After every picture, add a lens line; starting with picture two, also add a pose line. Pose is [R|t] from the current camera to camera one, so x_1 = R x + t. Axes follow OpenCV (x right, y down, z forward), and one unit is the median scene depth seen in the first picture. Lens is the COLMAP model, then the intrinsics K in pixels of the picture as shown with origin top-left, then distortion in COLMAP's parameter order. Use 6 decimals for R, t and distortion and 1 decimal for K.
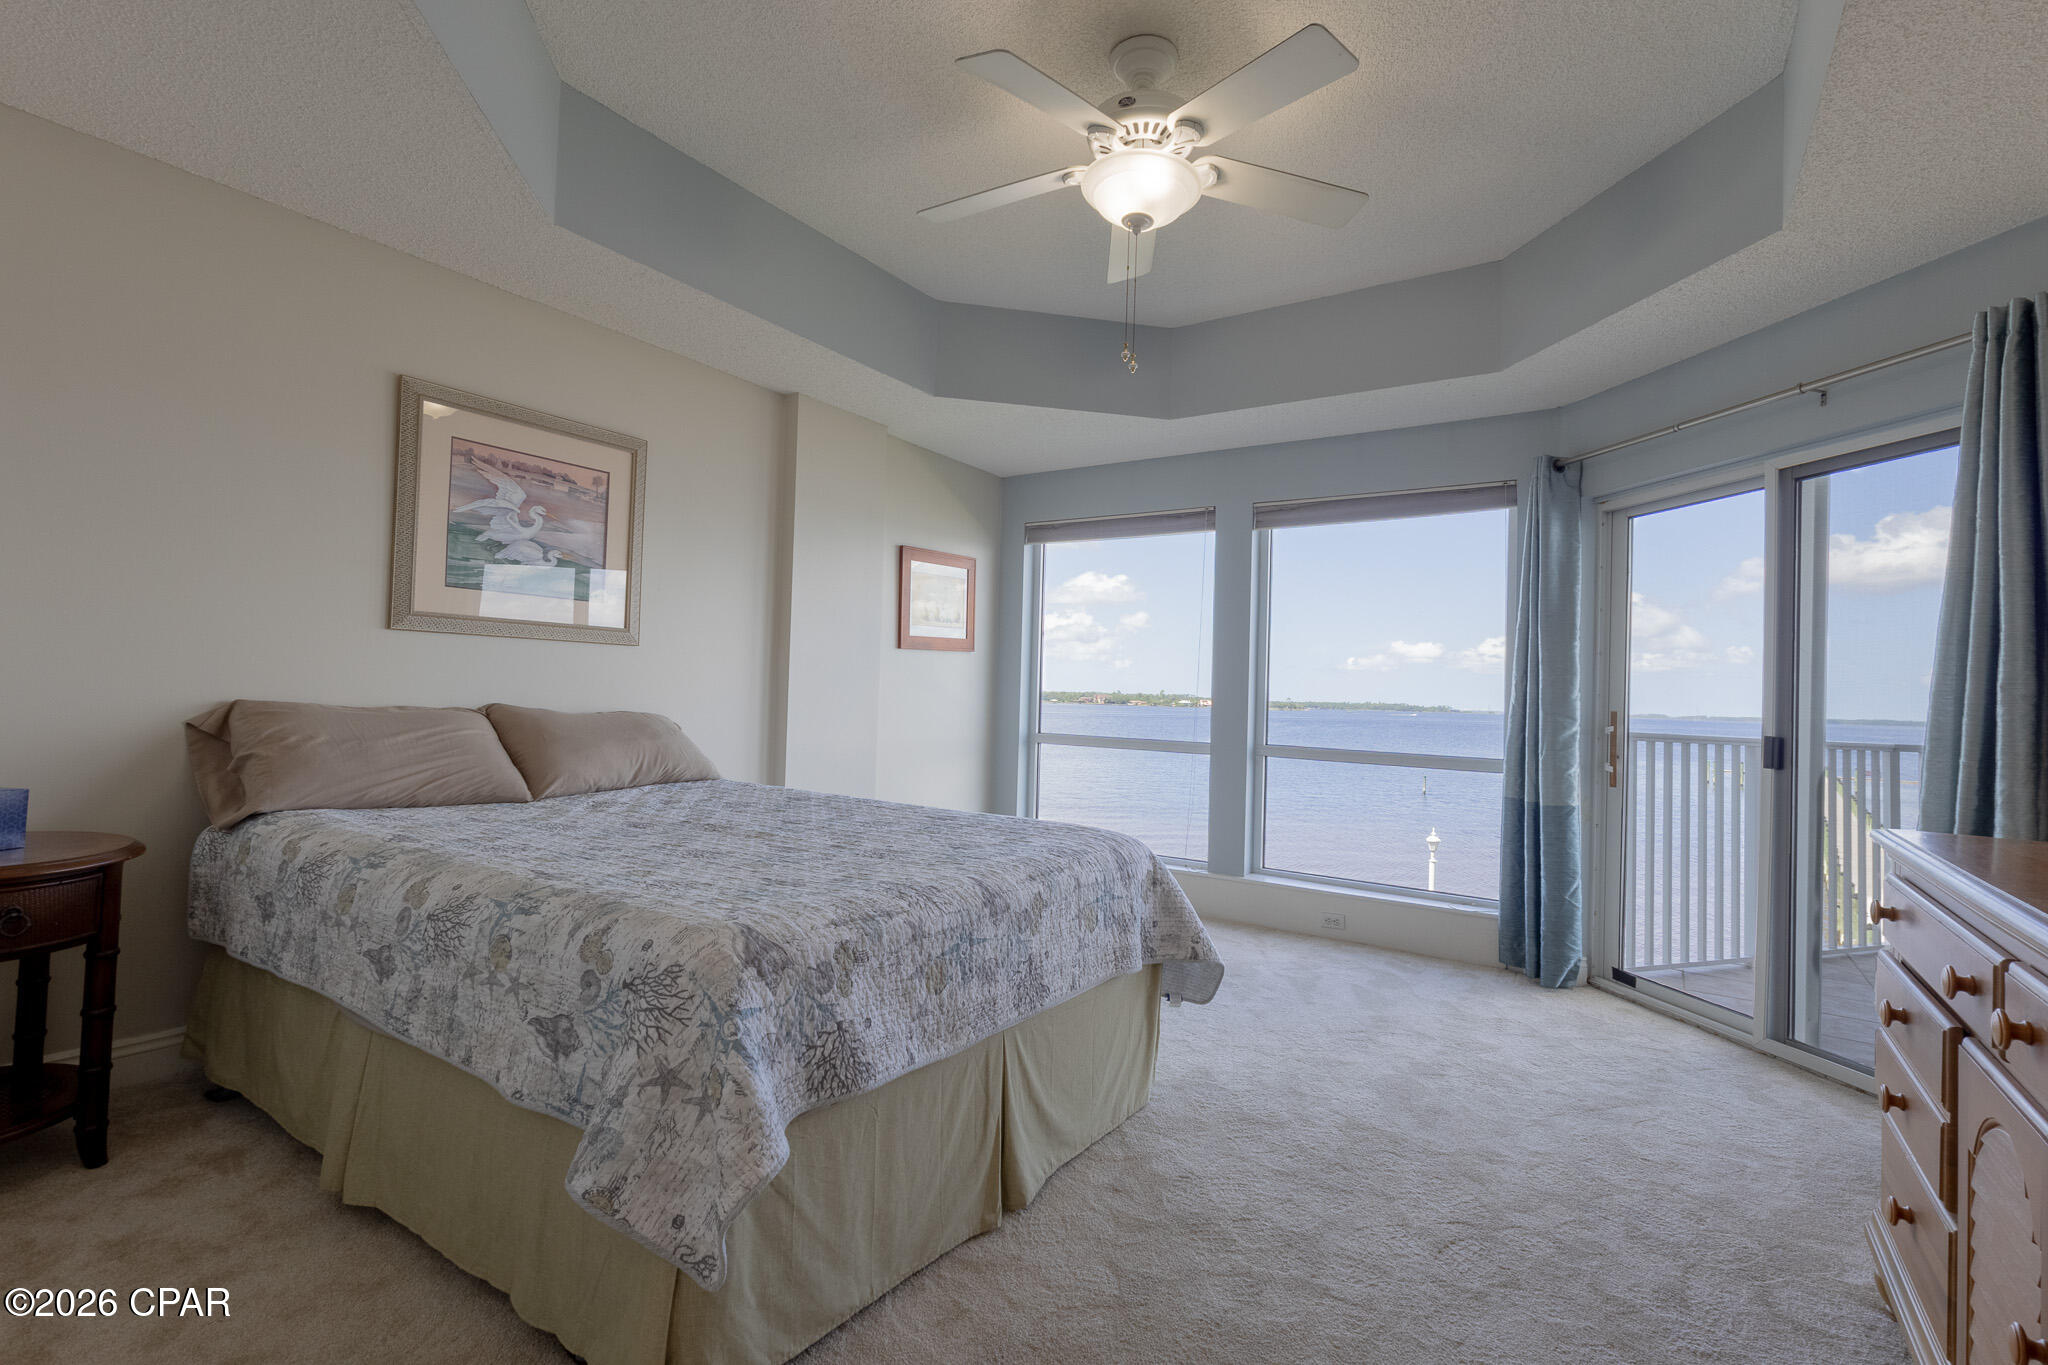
lens RADIAL K [[943.8, 0, 1021.3], [0, 943.8, 678.8], [0, 0, 1]] dist [0.009959, -0.000288]
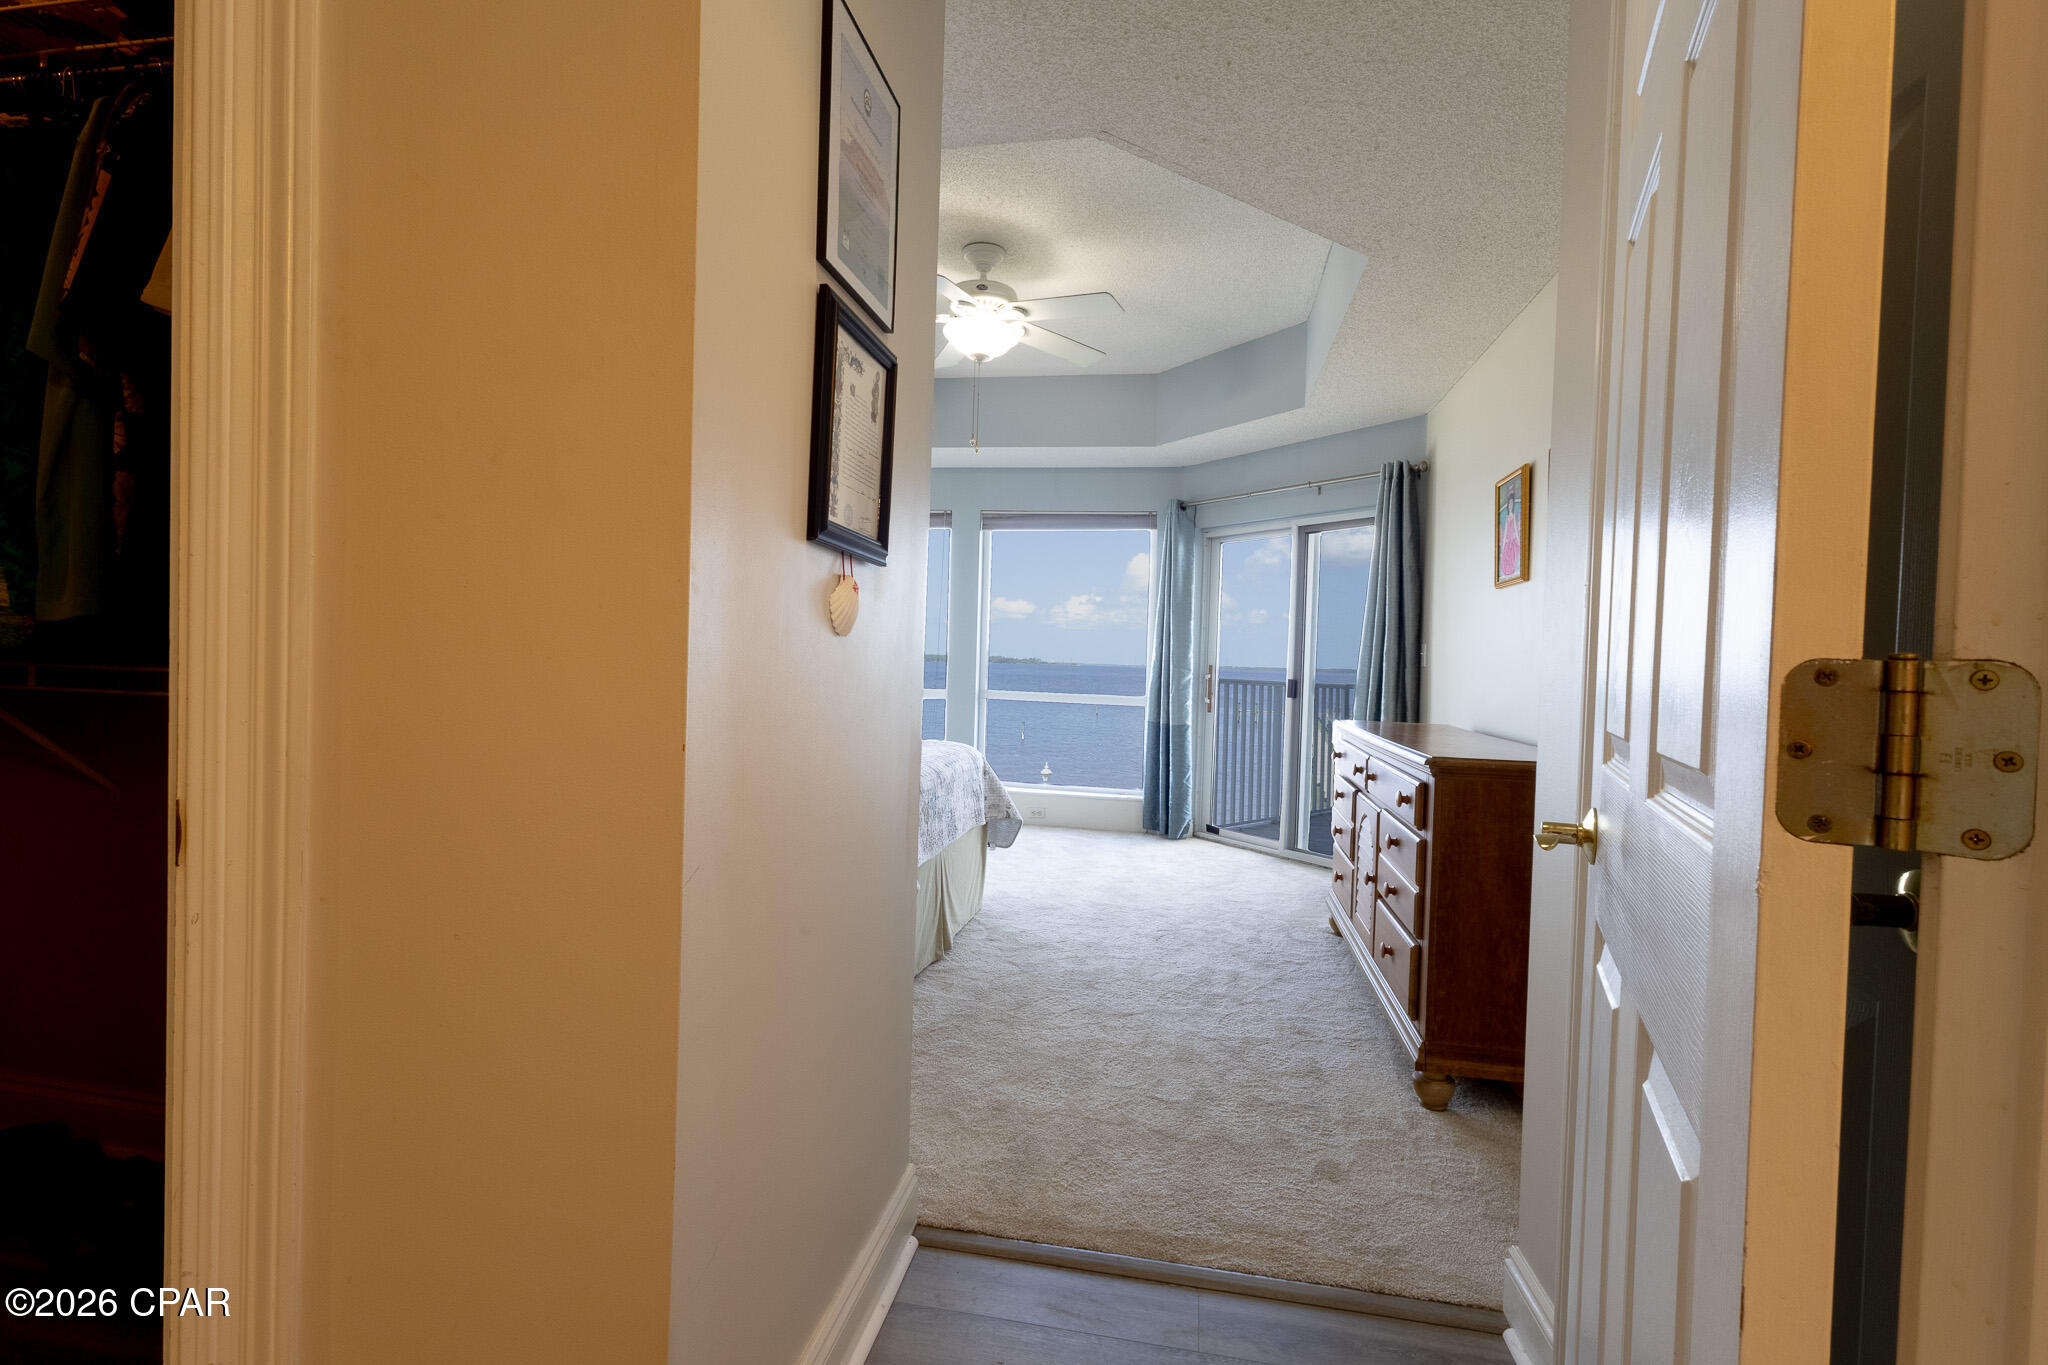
lens RADIAL K [[943.8, 0, 1021.3], [0, 943.8, 678.8], [0, 0, 1]] dist [0.009959, -0.000288]
pose [[0.918745, -0.009133, 0.394746, -0.357540], [-0.010604, 0.998801, 0.047790, -0.018570], [-0.394709, -0.048093, 0.917547, -0.404646]]
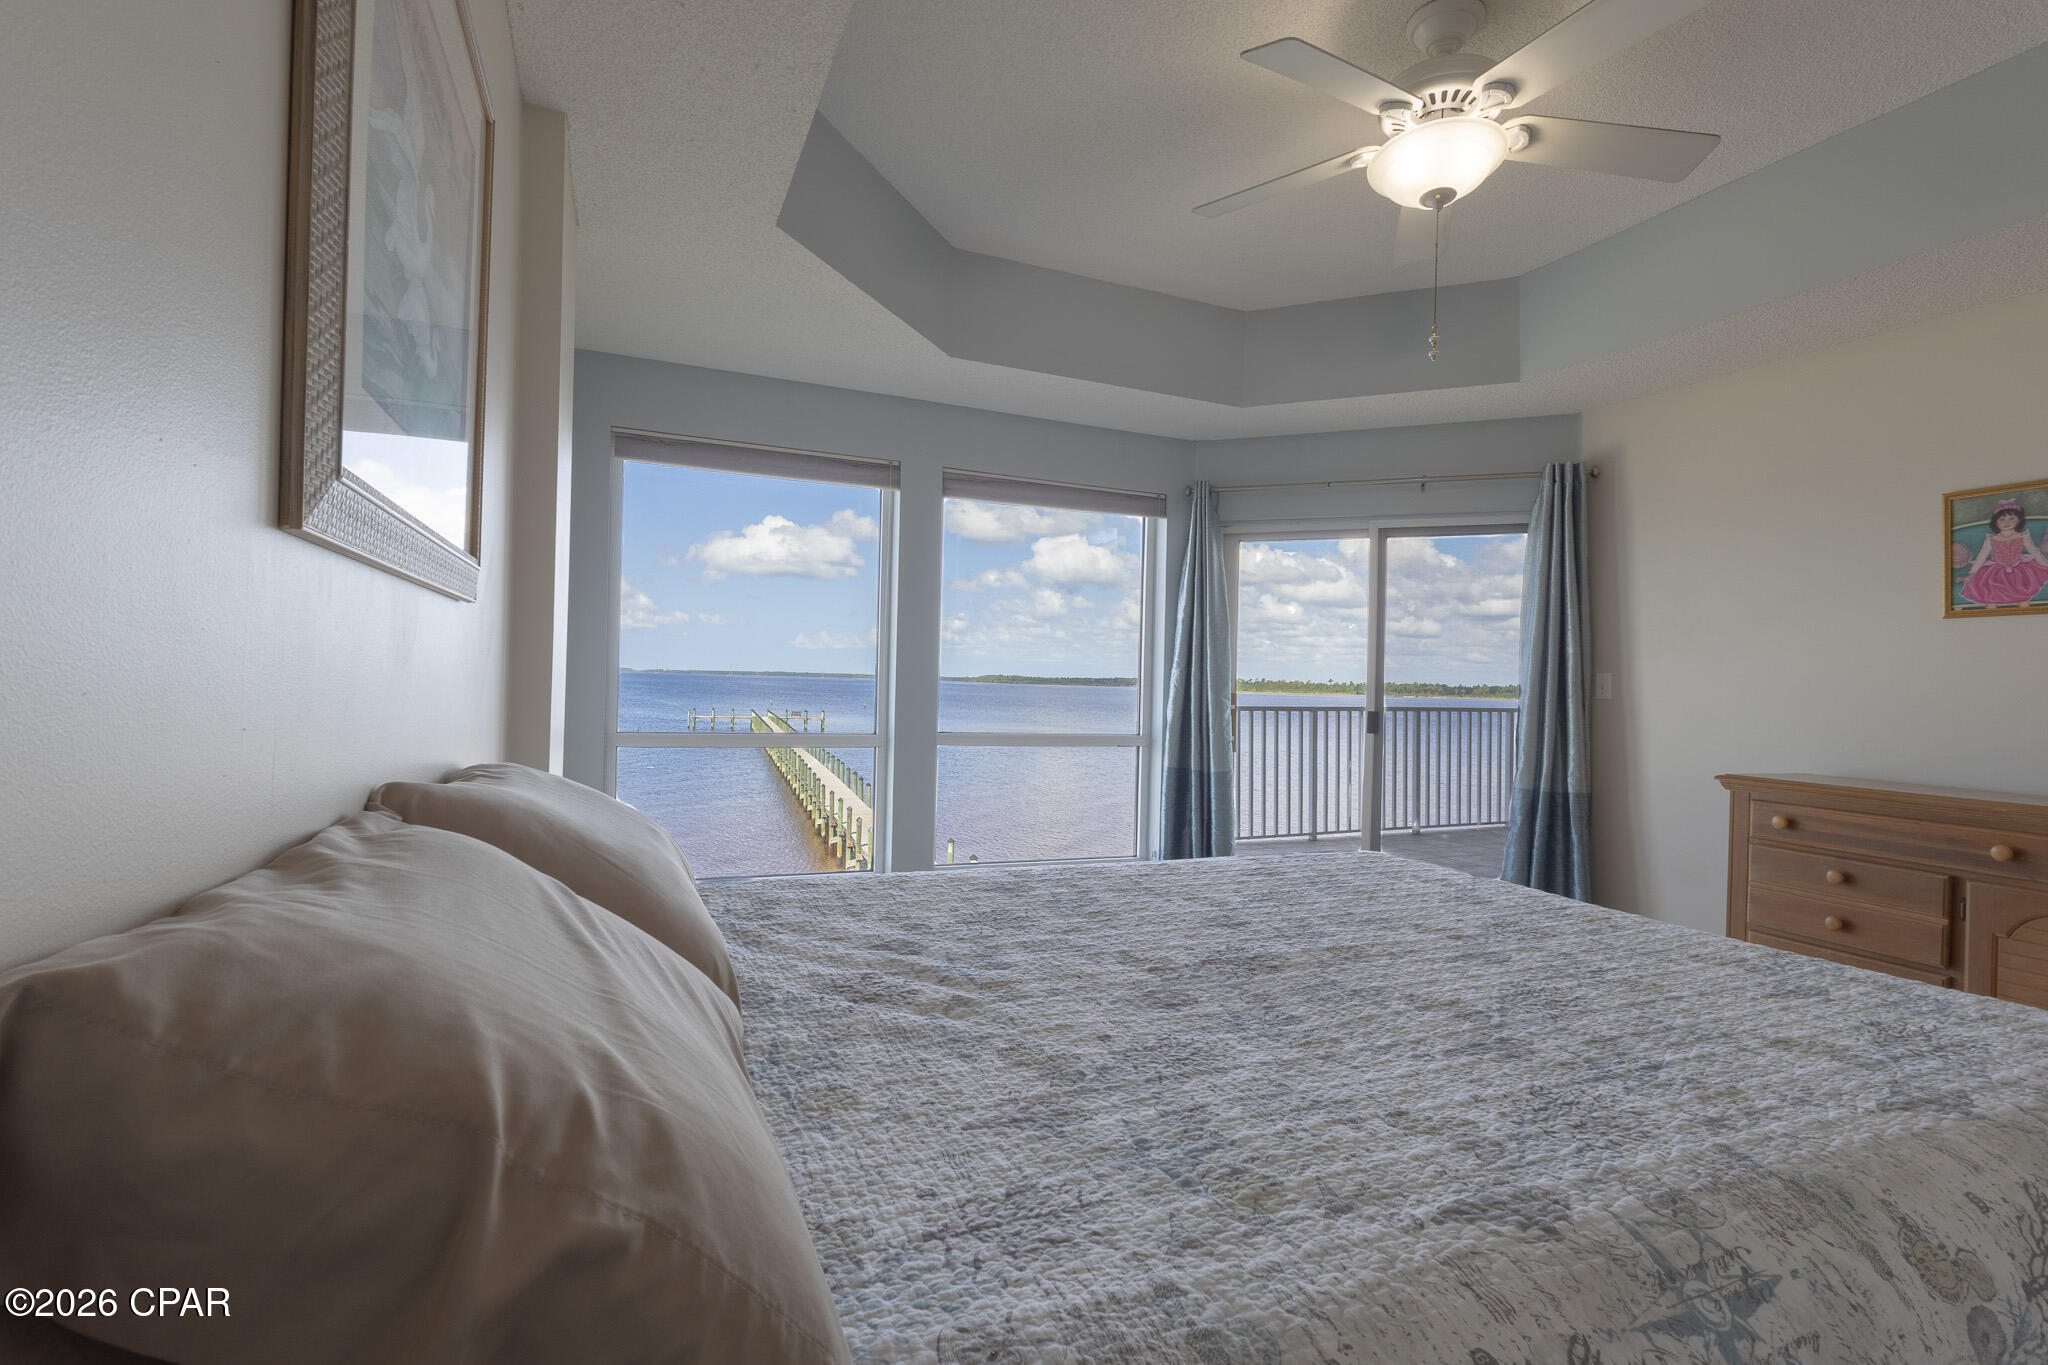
lens RADIAL K [[925.1, 0, 1022.9], [0, 925.1, 659.1], [0, 0, 1]] dist [-0.000595, -0.000015]
pose [[0.541028, -0.001401, 0.841003, -0.695702], [-0.022464, 0.999618, 0.016116, -0.029778], [-0.840705, -0.027612, 0.540790, 0.695534]]
